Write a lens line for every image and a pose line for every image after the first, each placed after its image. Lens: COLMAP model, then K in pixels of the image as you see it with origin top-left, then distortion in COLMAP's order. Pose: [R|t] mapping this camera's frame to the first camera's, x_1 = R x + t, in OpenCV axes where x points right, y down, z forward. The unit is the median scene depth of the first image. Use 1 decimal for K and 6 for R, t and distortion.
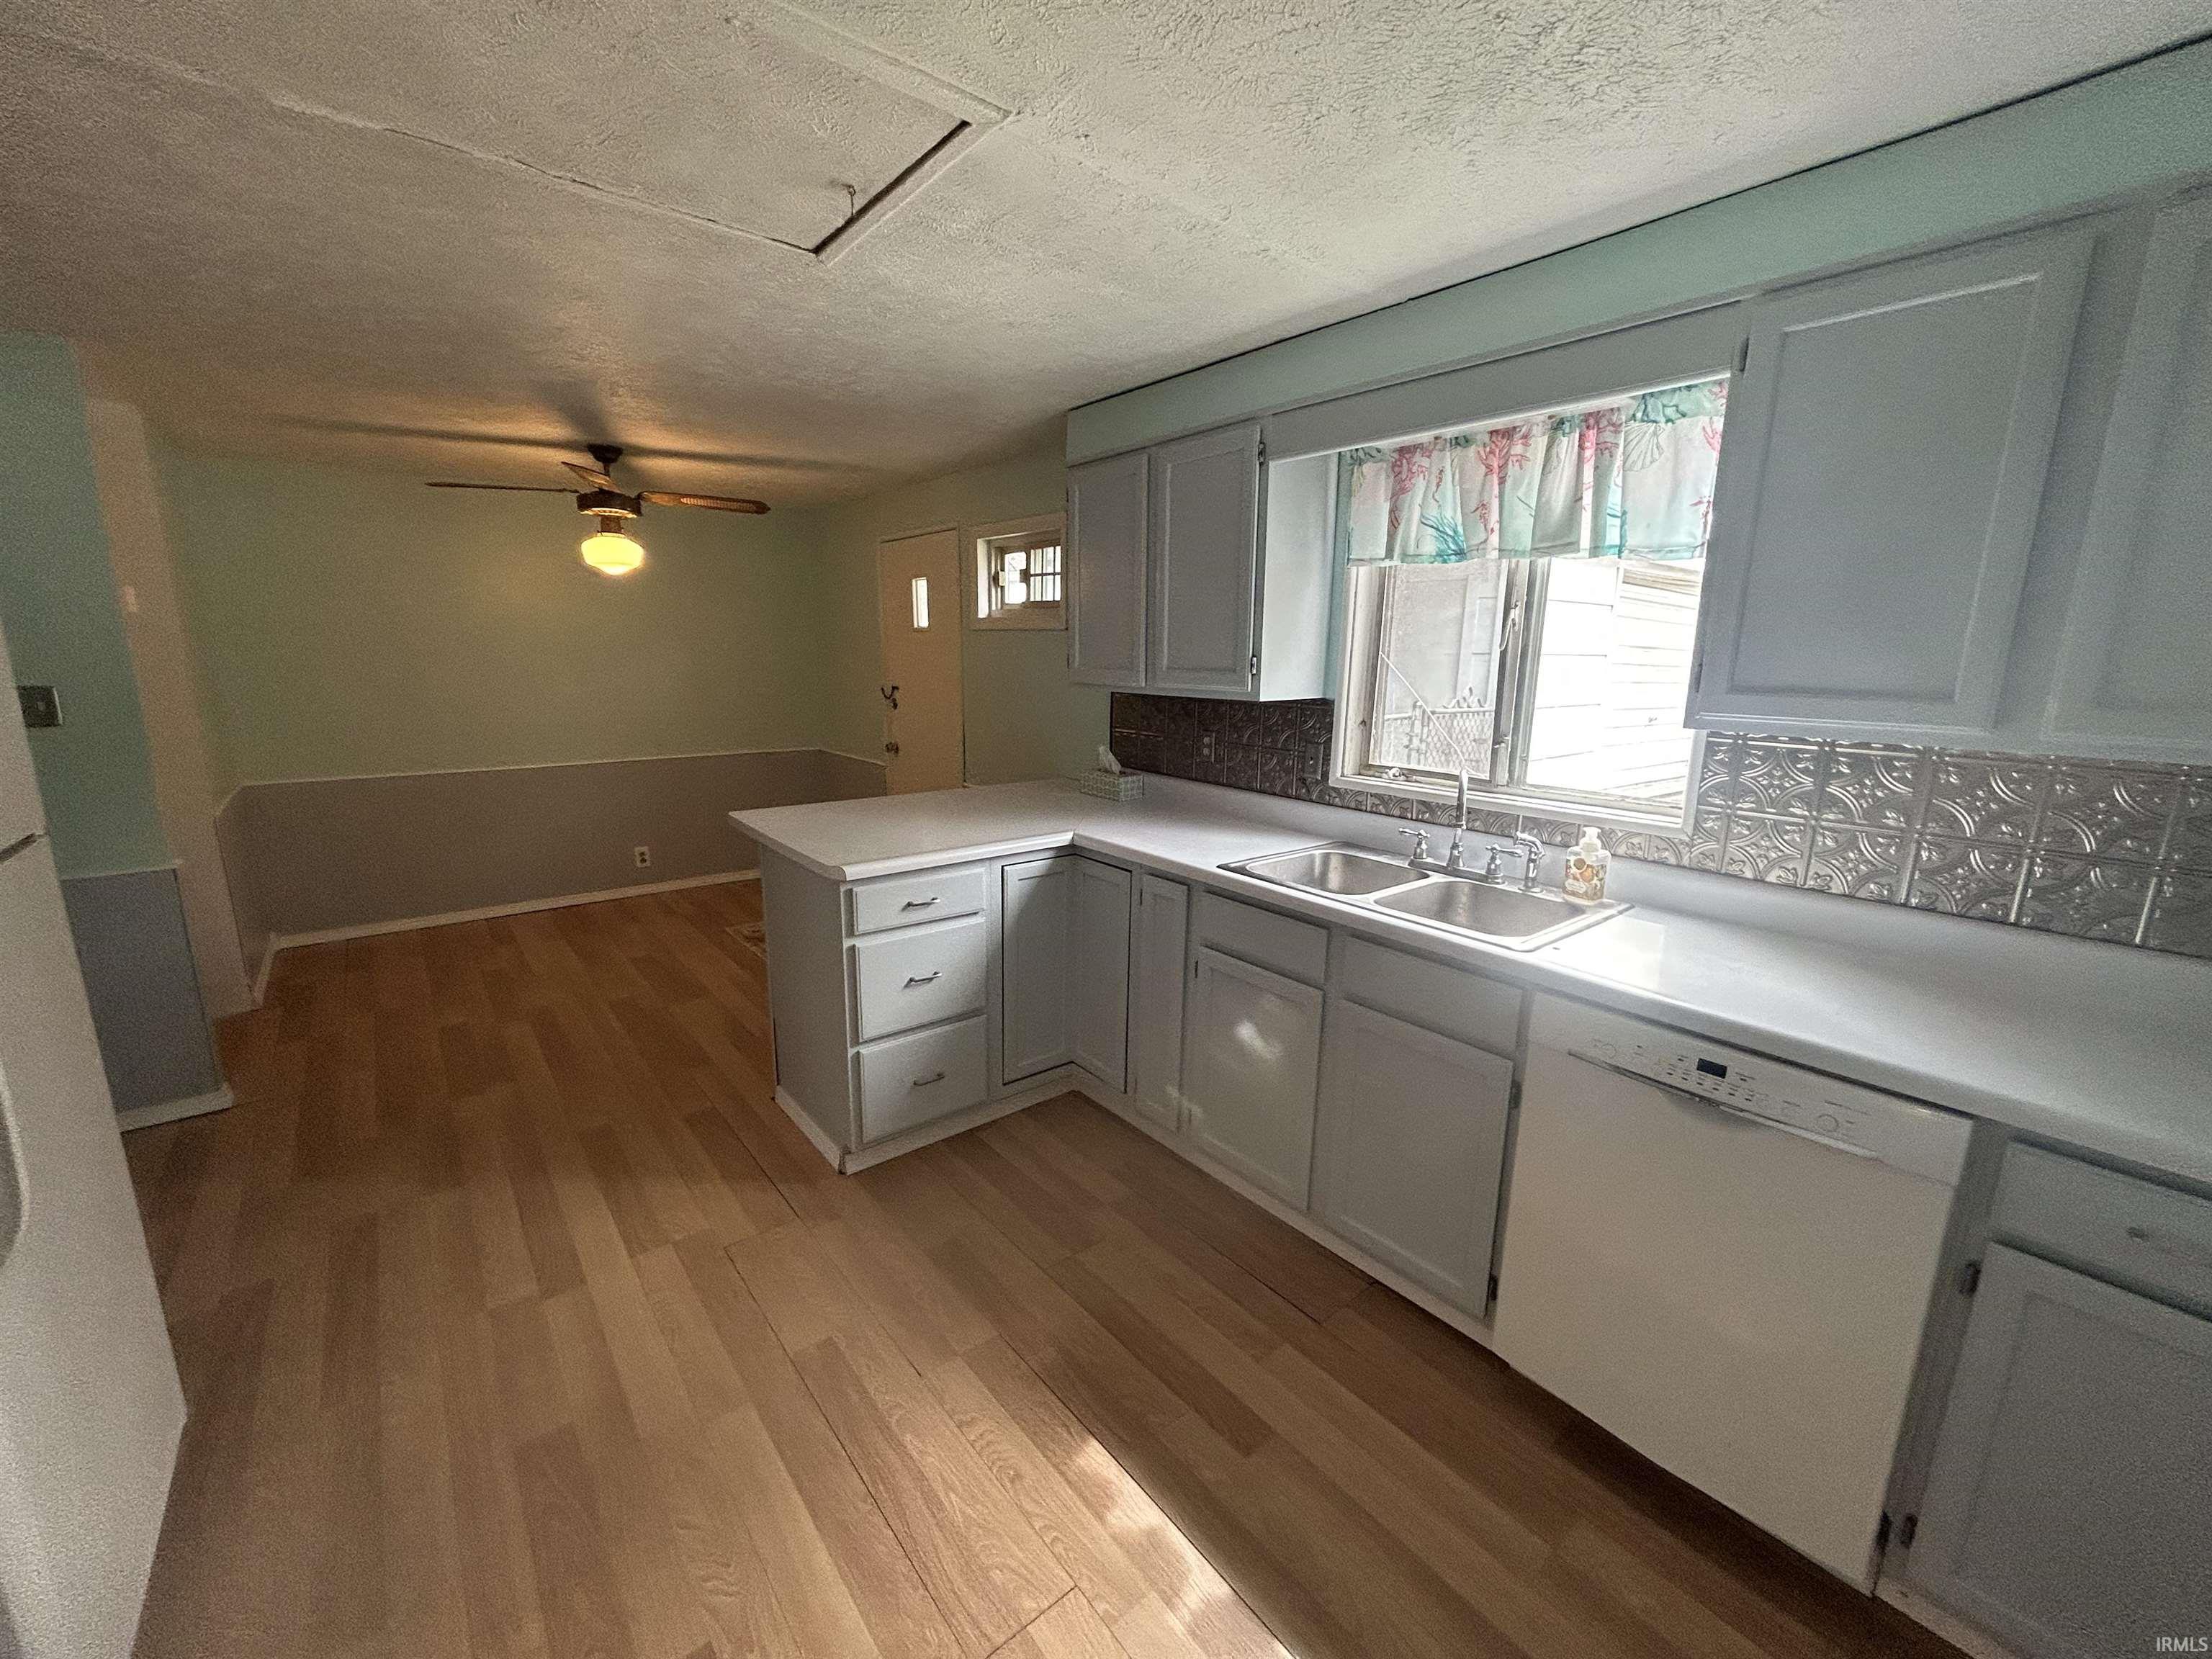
lens RADIAL K [[887.7, 0, 1099.2], [0, 887.7, 833.7], [0, 0, 1]] dist [-0.003675, 0.000418]
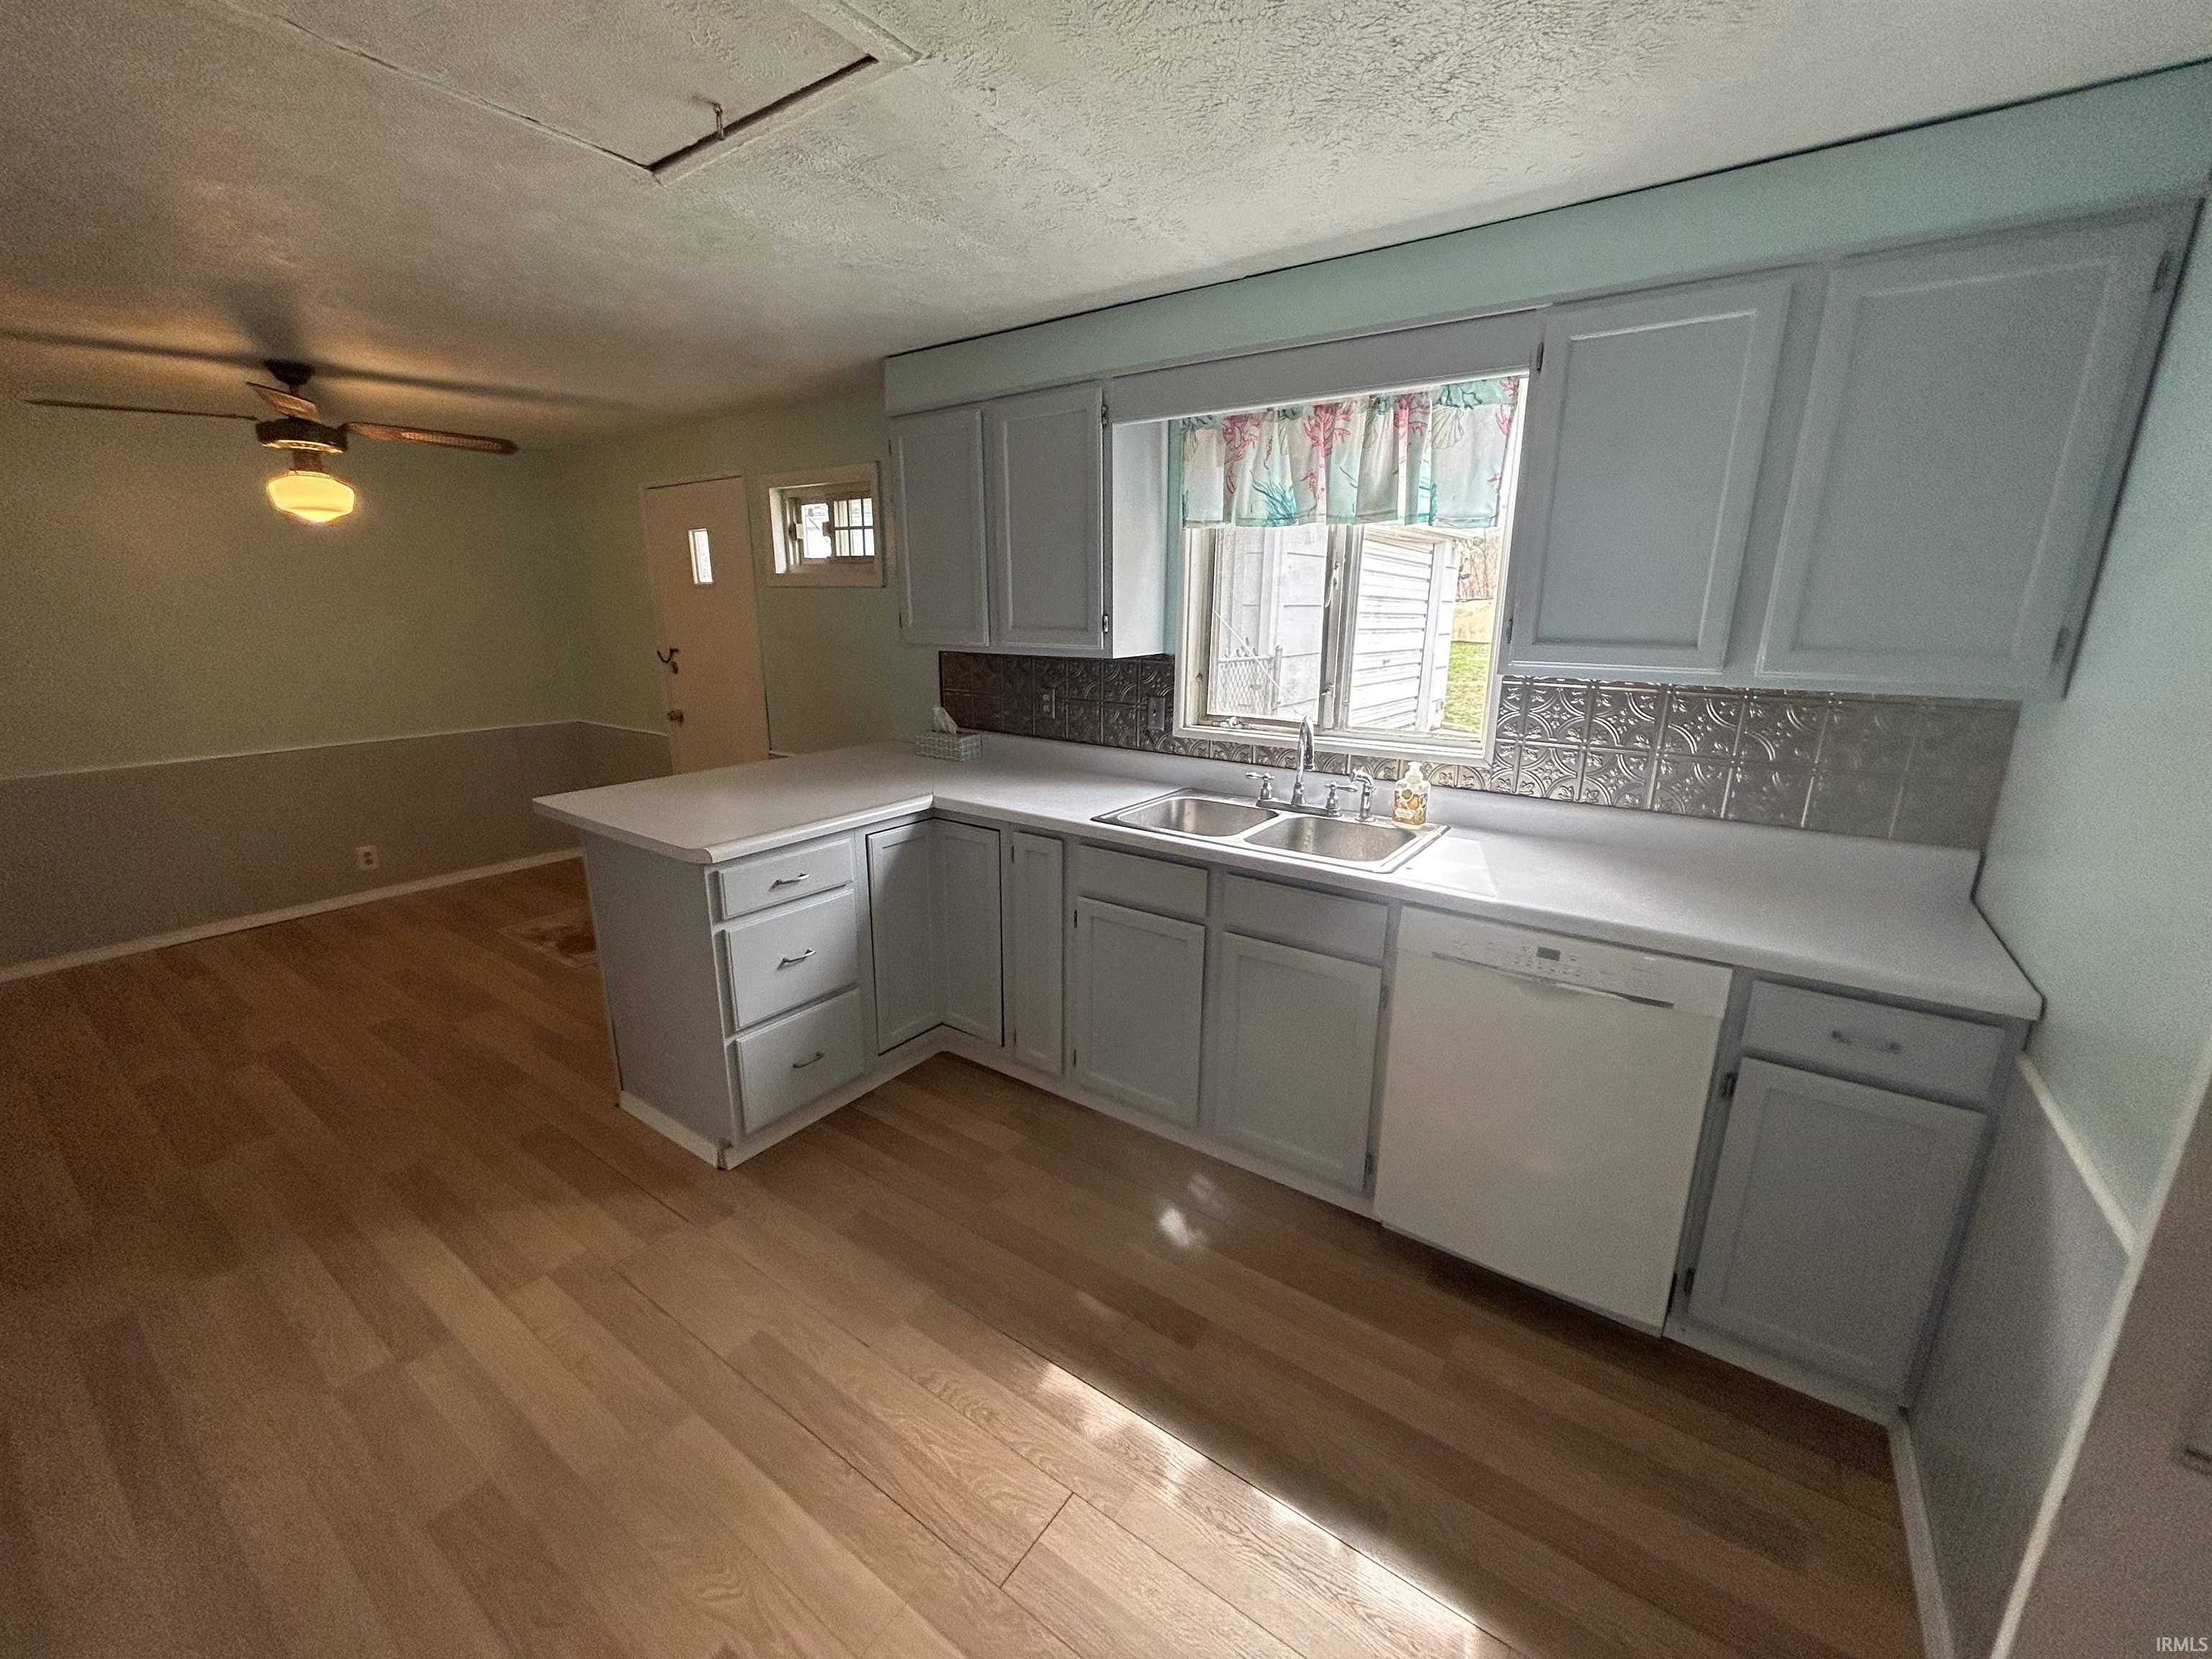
lens RADIAL K [[887.7, 0, 1099.6], [0, 887.7, 834.2], [0, 0, 1]] dist [-0.003675, 0.000418]
pose [[0.962459, -0.077342, 0.260174, -0.135648], [0.063336, 0.996077, 0.061807, -0.009959], [-0.263934, -0.043009, 0.963581, -0.009785]]
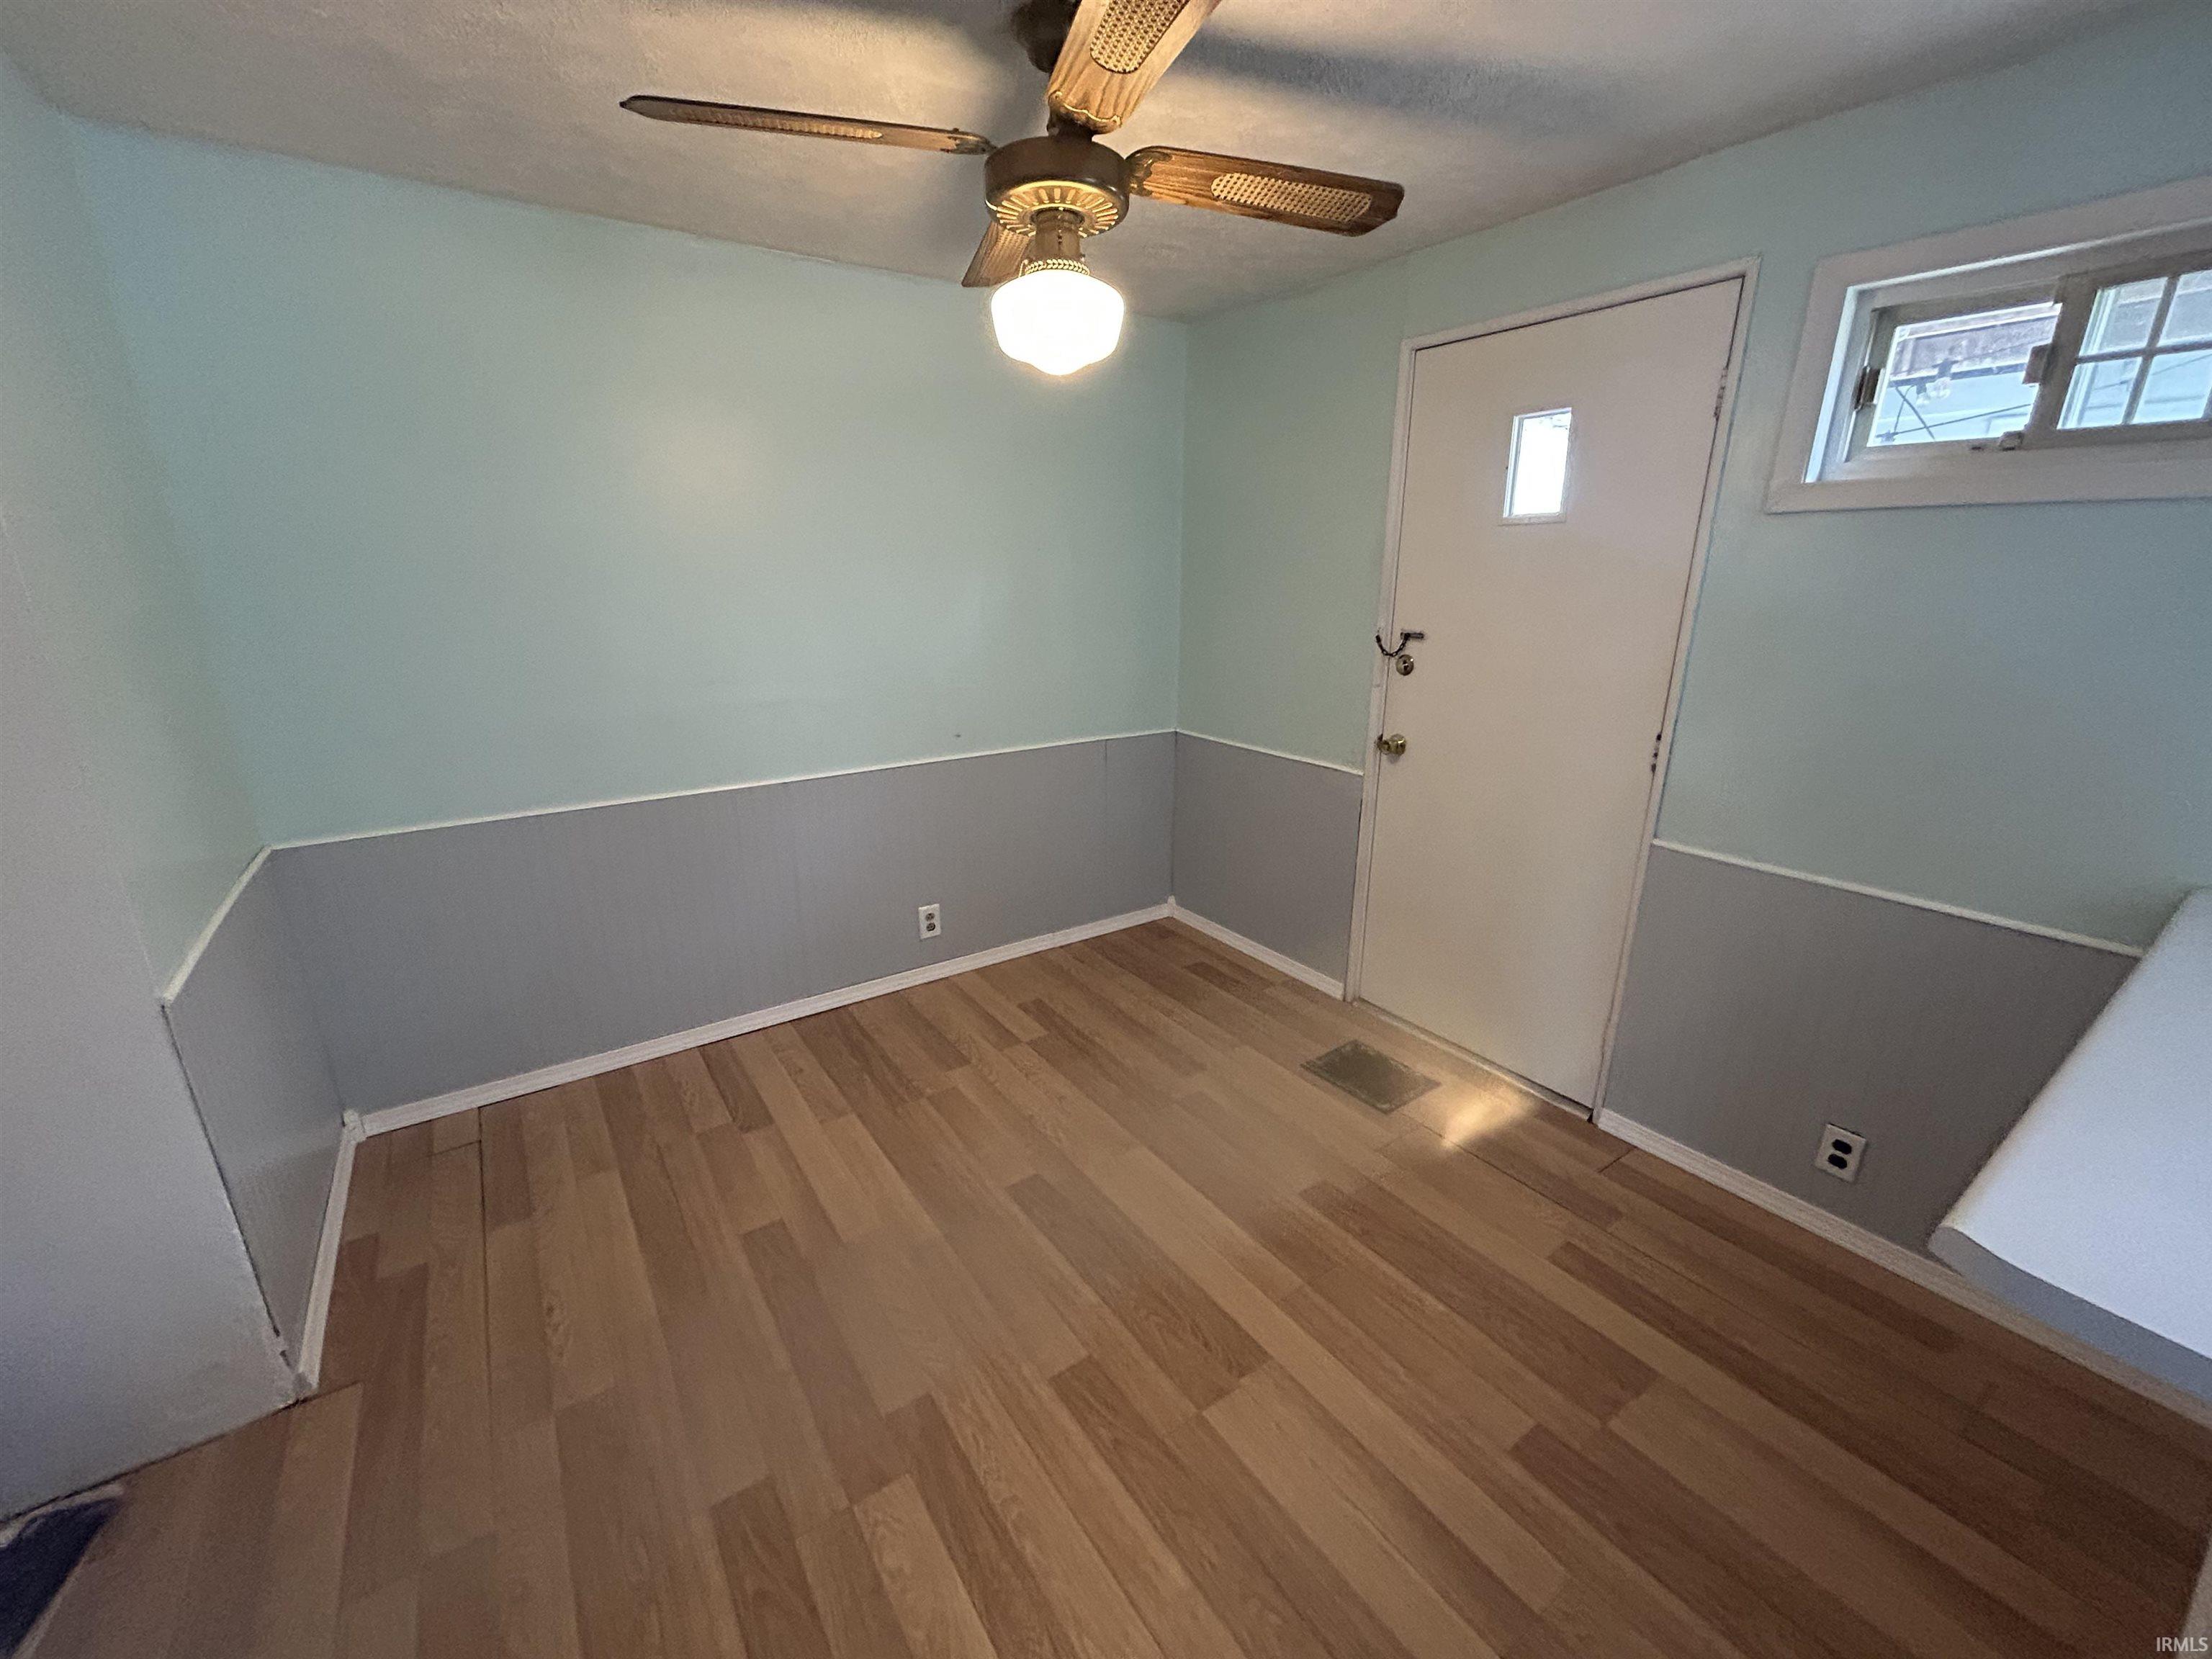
lens RADIAL K [[887.7, 0, 1099.8], [0, 887.7, 838.3], [0, 0, 1]] dist [-0.003675, 0.000418]
pose [[0.996895, 0.011525, -0.077899, -0.836892], [-0.004592, 0.996057, 0.088598, -0.198450], [0.078613, -0.087965, 0.993017, 0.983590]]
